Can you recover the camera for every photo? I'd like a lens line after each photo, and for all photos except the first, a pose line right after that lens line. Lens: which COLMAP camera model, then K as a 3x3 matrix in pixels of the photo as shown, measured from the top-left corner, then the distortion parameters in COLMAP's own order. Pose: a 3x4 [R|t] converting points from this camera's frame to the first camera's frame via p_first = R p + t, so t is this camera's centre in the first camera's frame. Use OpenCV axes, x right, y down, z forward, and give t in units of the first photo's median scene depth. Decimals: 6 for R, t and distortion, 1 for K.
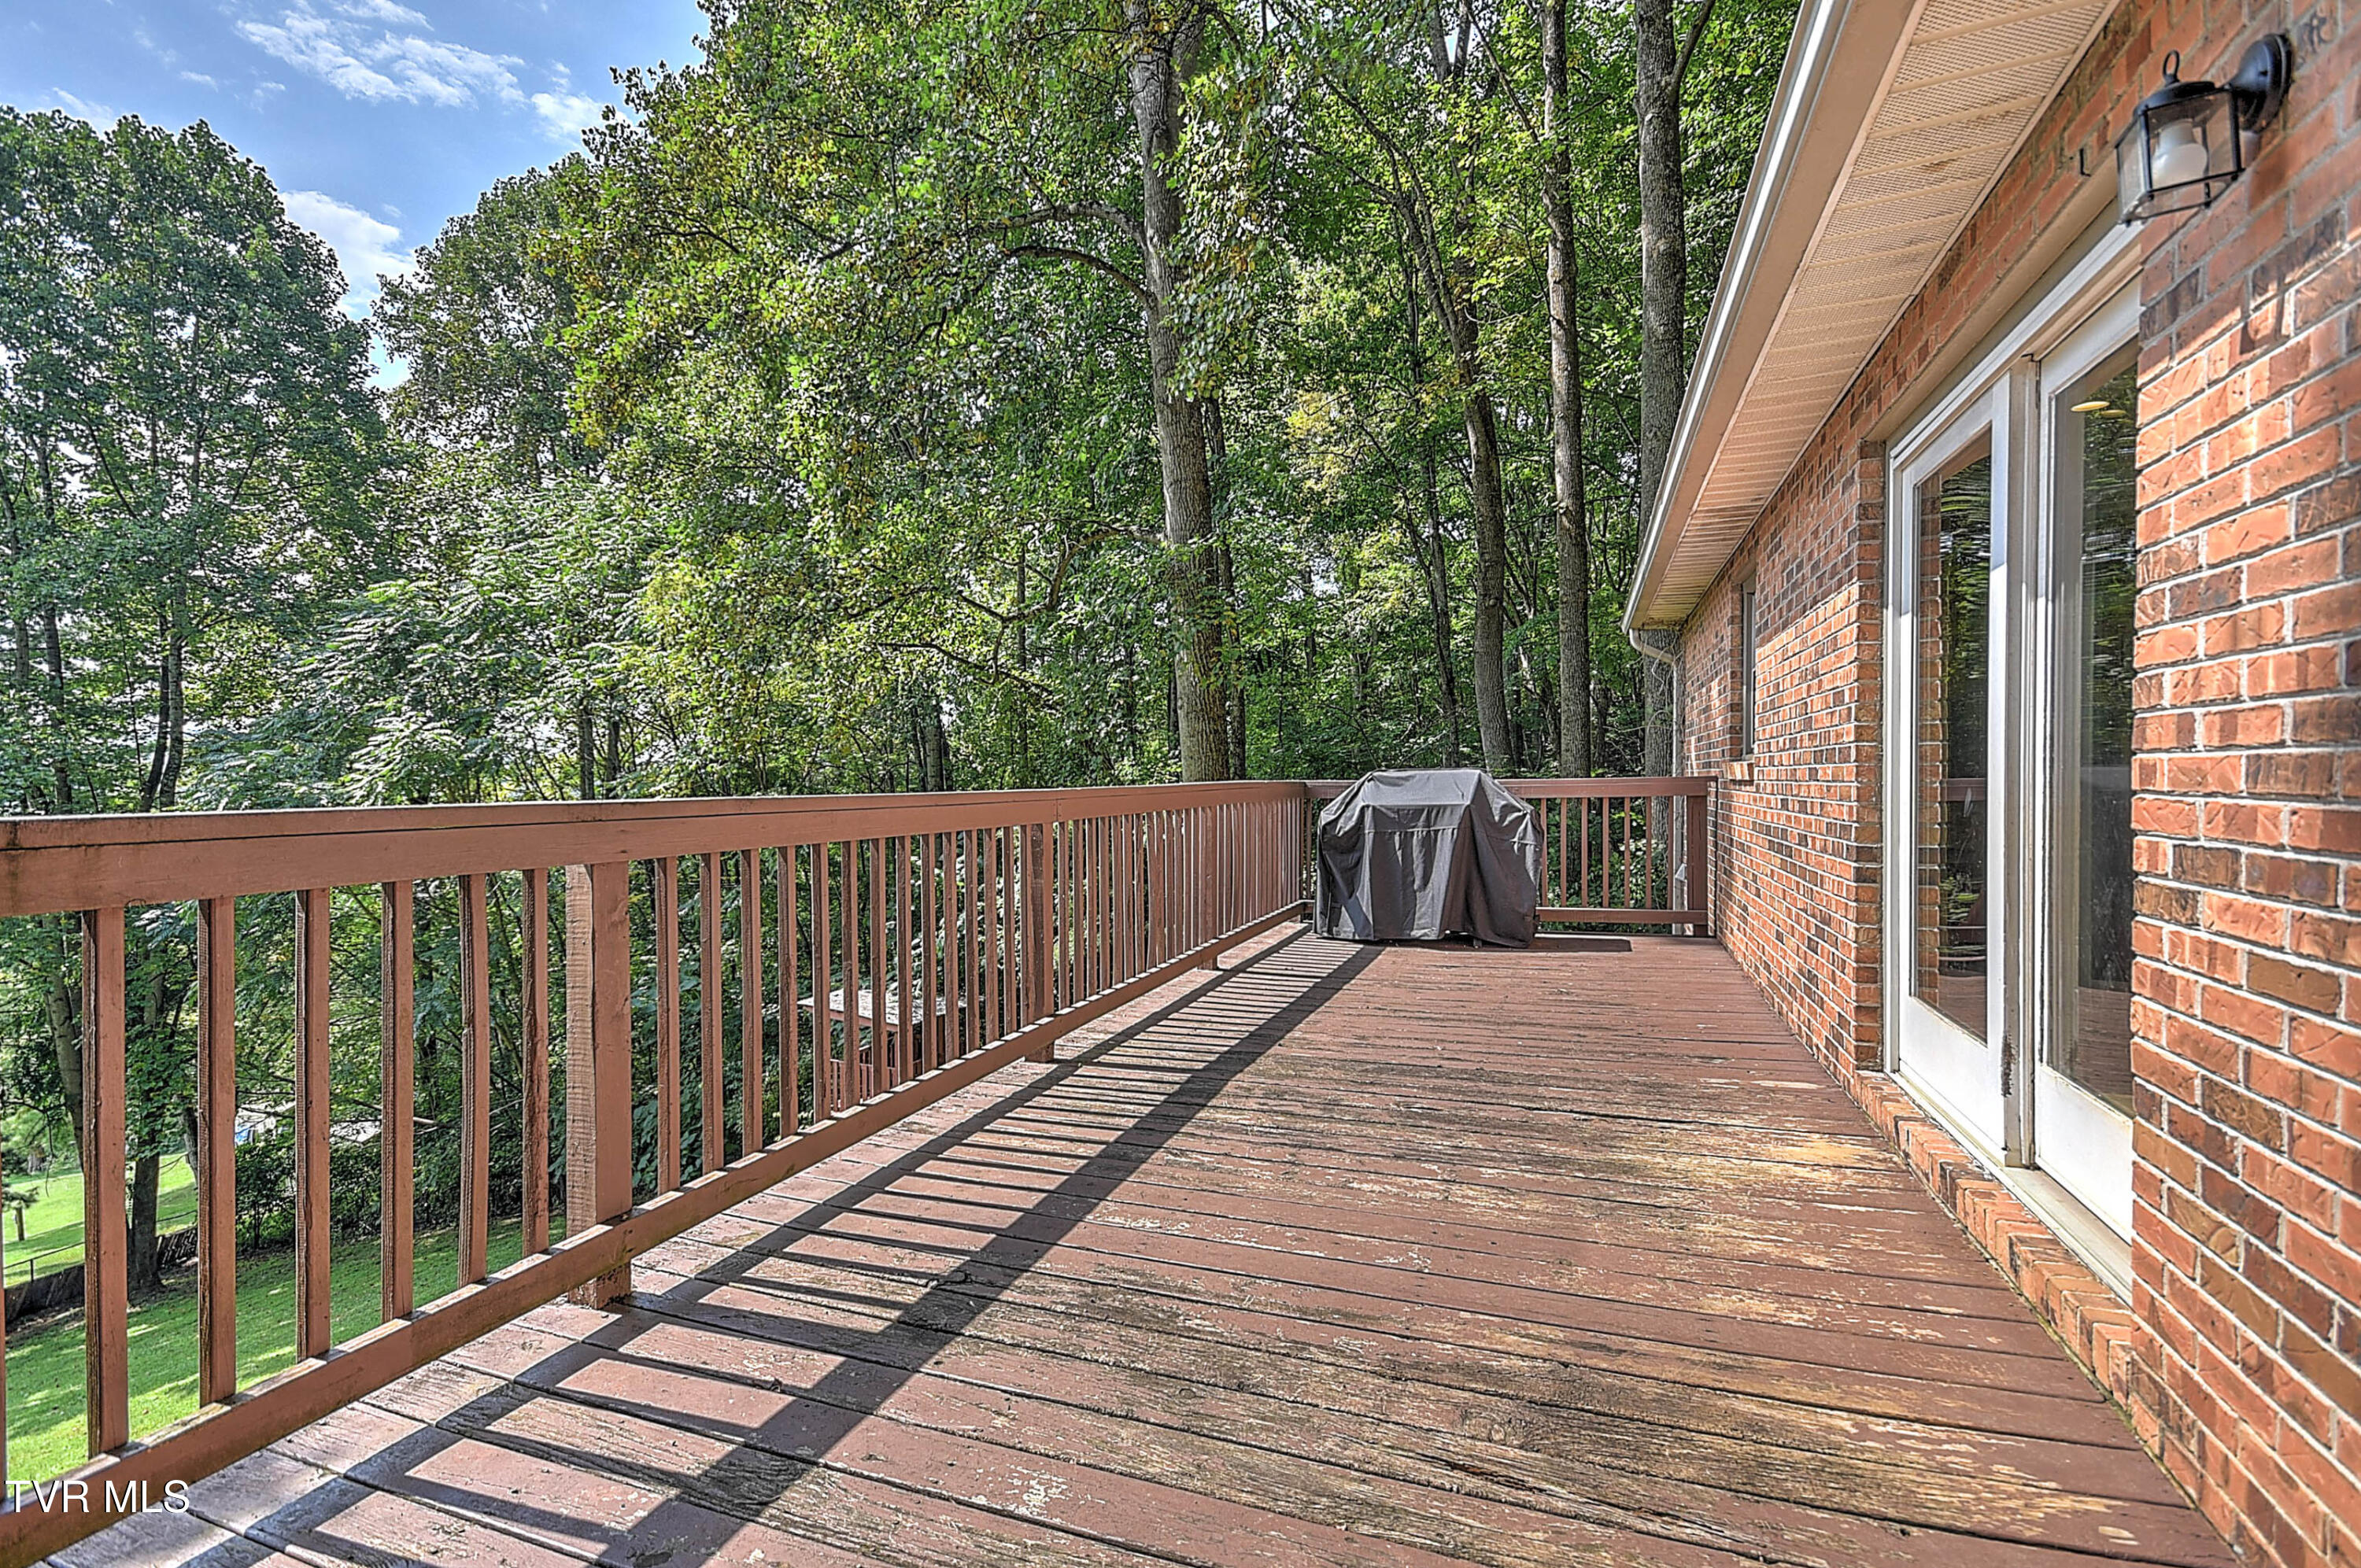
lens RADIAL K [[1083.6, 0, 1207.8], [0, 1083.6, 788.4], [0, 0, 1]] dist [0.002010, -0.006593]
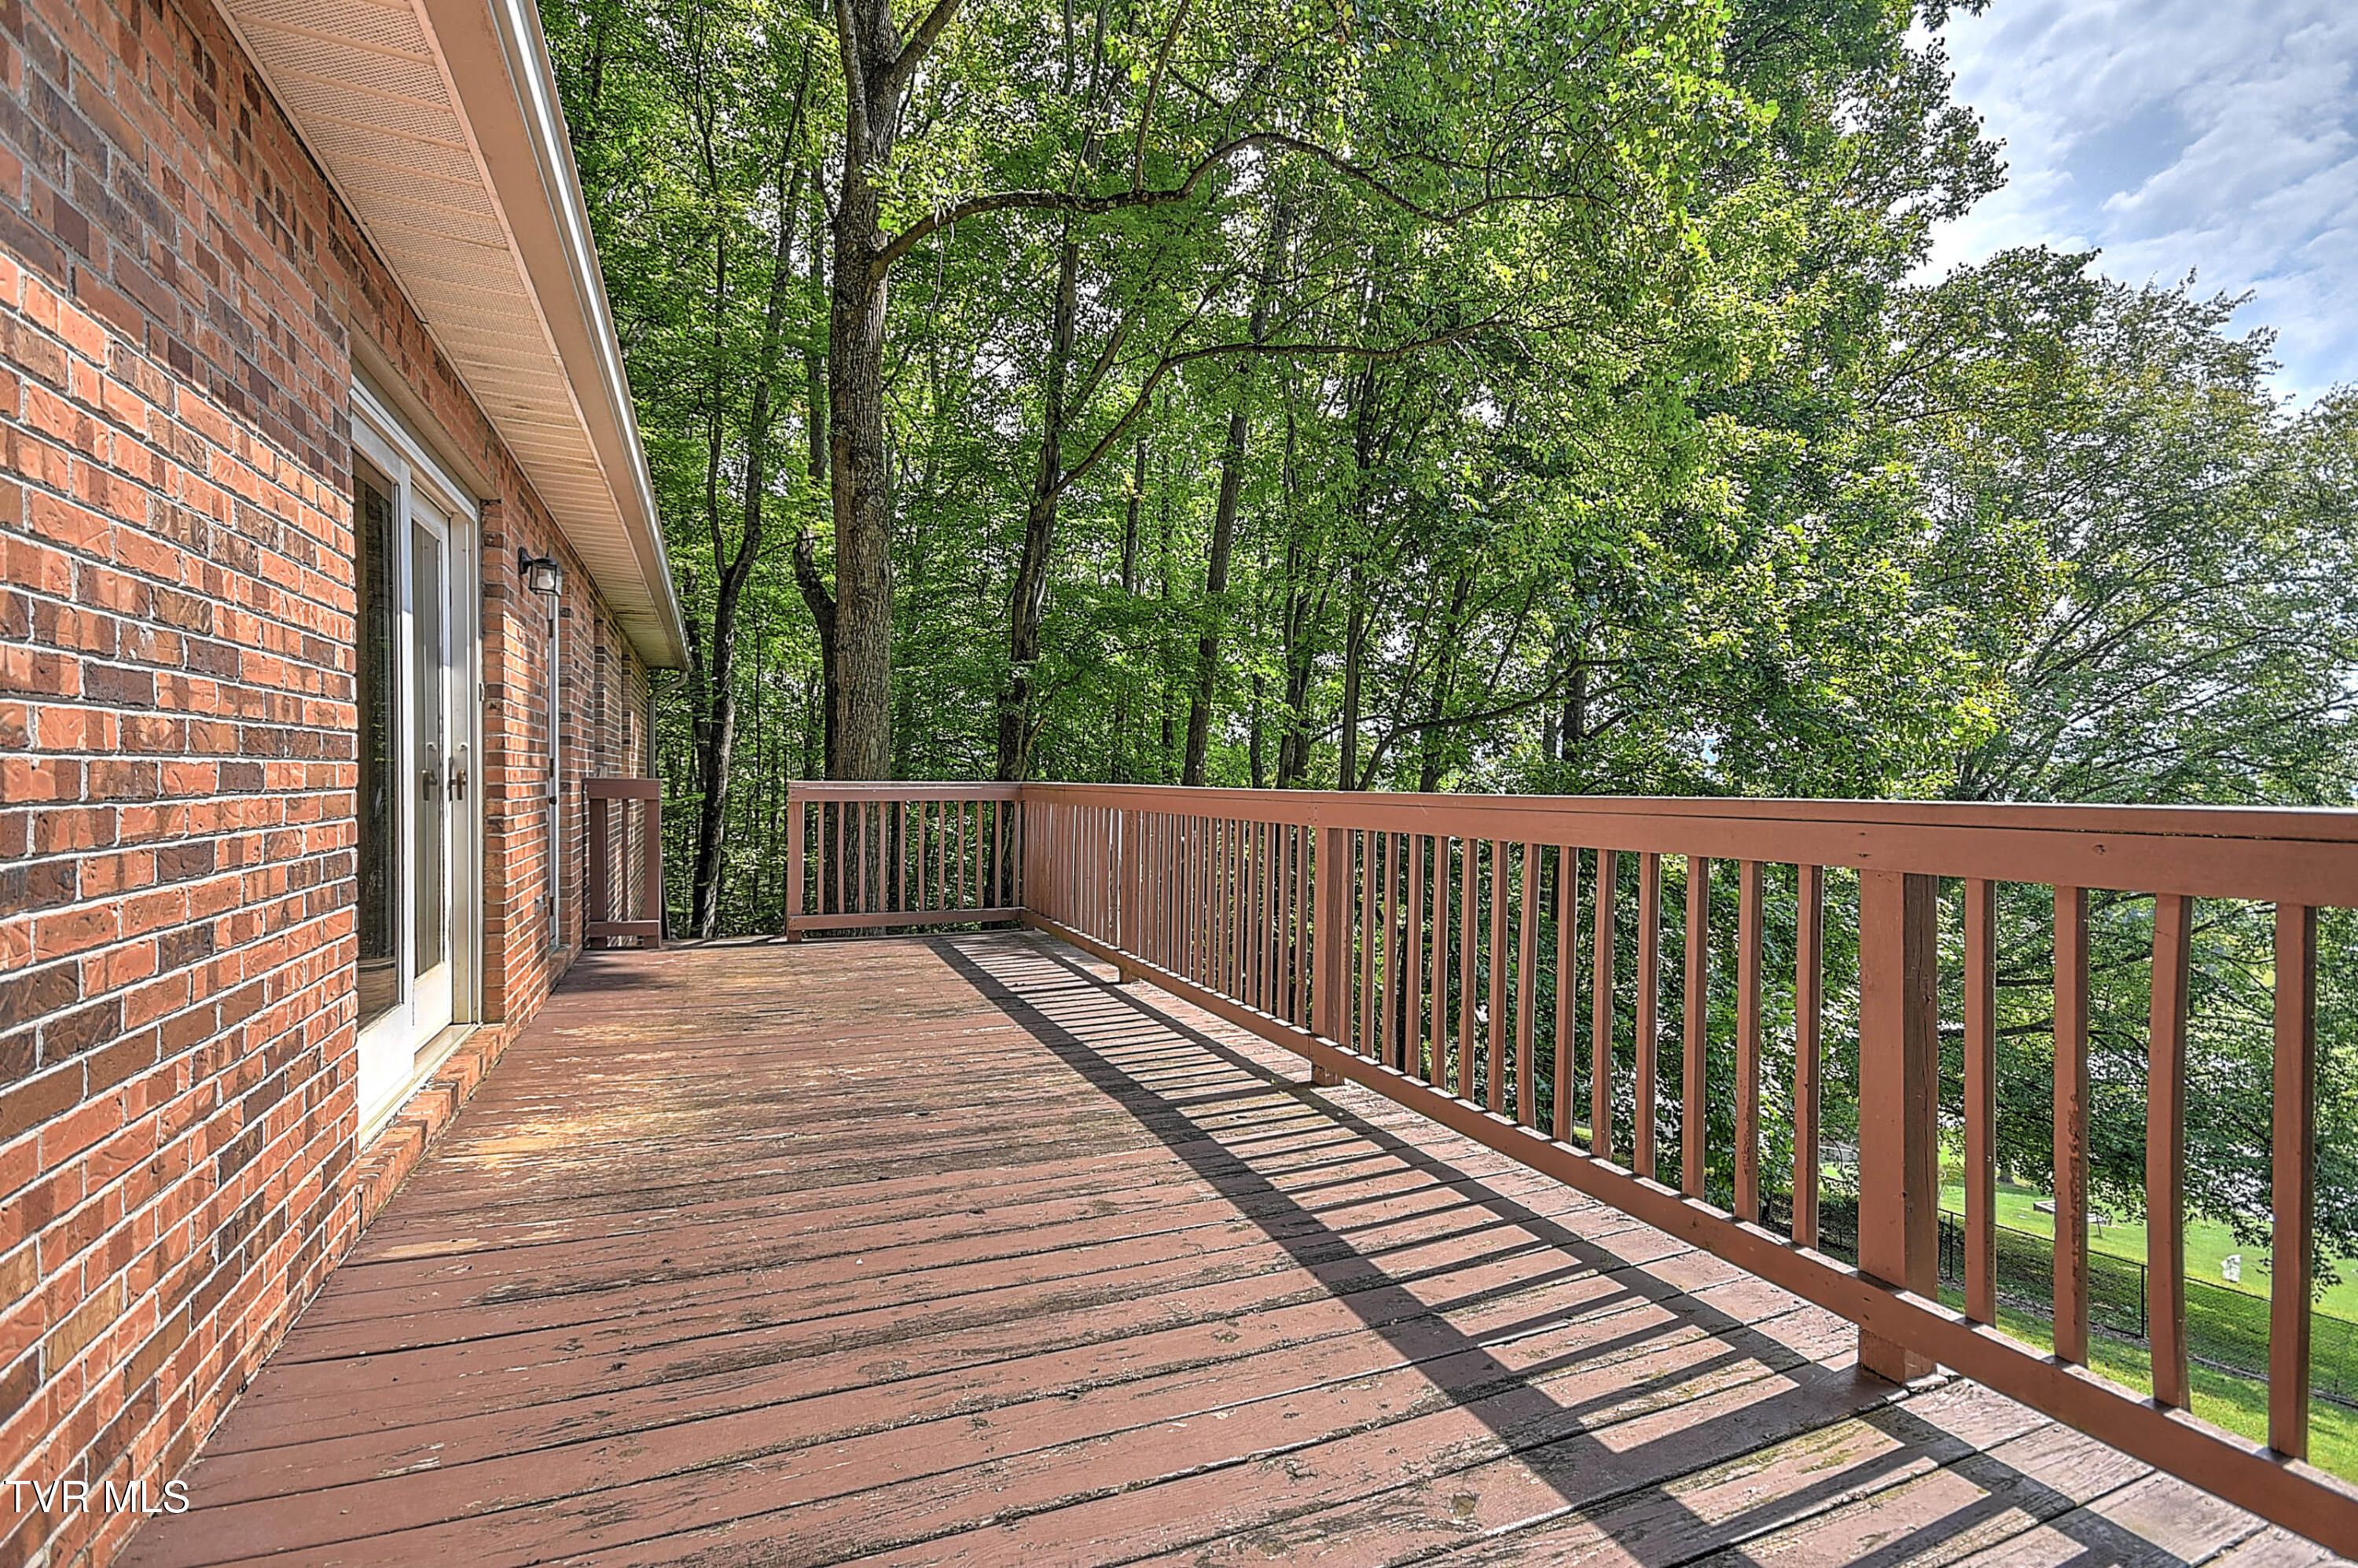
lens RADIAL K [[1082.3, 0, 1206.3], [0, 1082.3, 788.4], [0, 0, 1]] dist [0.002010, -0.006593]
pose [[-0.732141, 0.016972, -0.680942, 0.659496], [-0.003036, 0.999598, 0.028178, -0.038610], [0.681147, 0.022698, -0.731795, 1.882307]]
